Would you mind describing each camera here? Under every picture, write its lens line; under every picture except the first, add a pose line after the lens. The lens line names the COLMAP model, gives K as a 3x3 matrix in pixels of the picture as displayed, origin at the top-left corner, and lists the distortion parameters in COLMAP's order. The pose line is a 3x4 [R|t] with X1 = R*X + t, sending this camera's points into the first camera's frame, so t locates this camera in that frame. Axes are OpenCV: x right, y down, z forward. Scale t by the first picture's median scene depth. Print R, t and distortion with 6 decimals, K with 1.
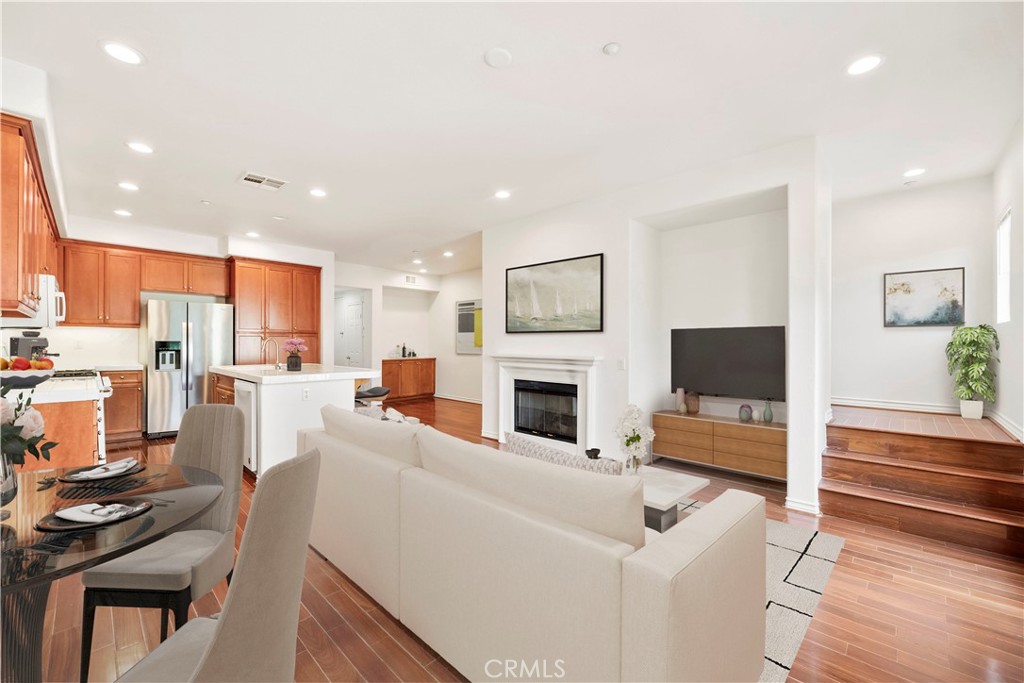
lens RADIAL K [[417.4, 0, 511.3], [0, 417.4, 346.9], [0, 0, 1]] dist [-0.013960, -0.000282]
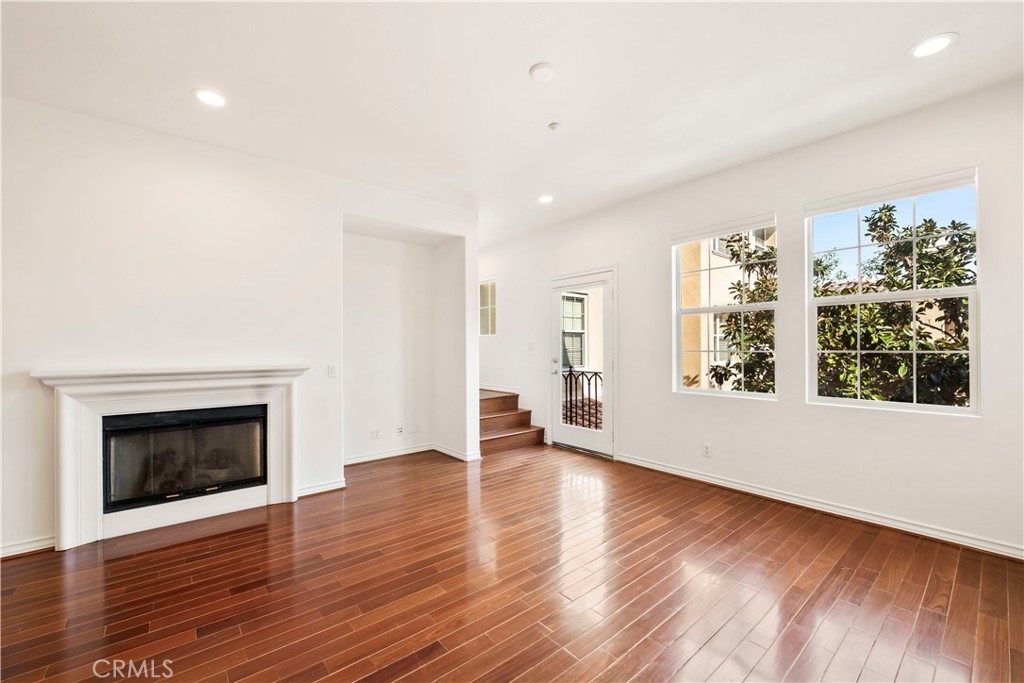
lens RADIAL K [[417.4, 0, 512.8], [0, 417.4, 345.1], [0, 0, 1]] dist [-0.013960, -0.000282]
pose [[0.090824, -0.000867, 0.995867, -0.535145], [0.008823, 0.999961, 0.000066, -0.010119], [-0.995828, 0.008781, 0.090828, 0.494524]]
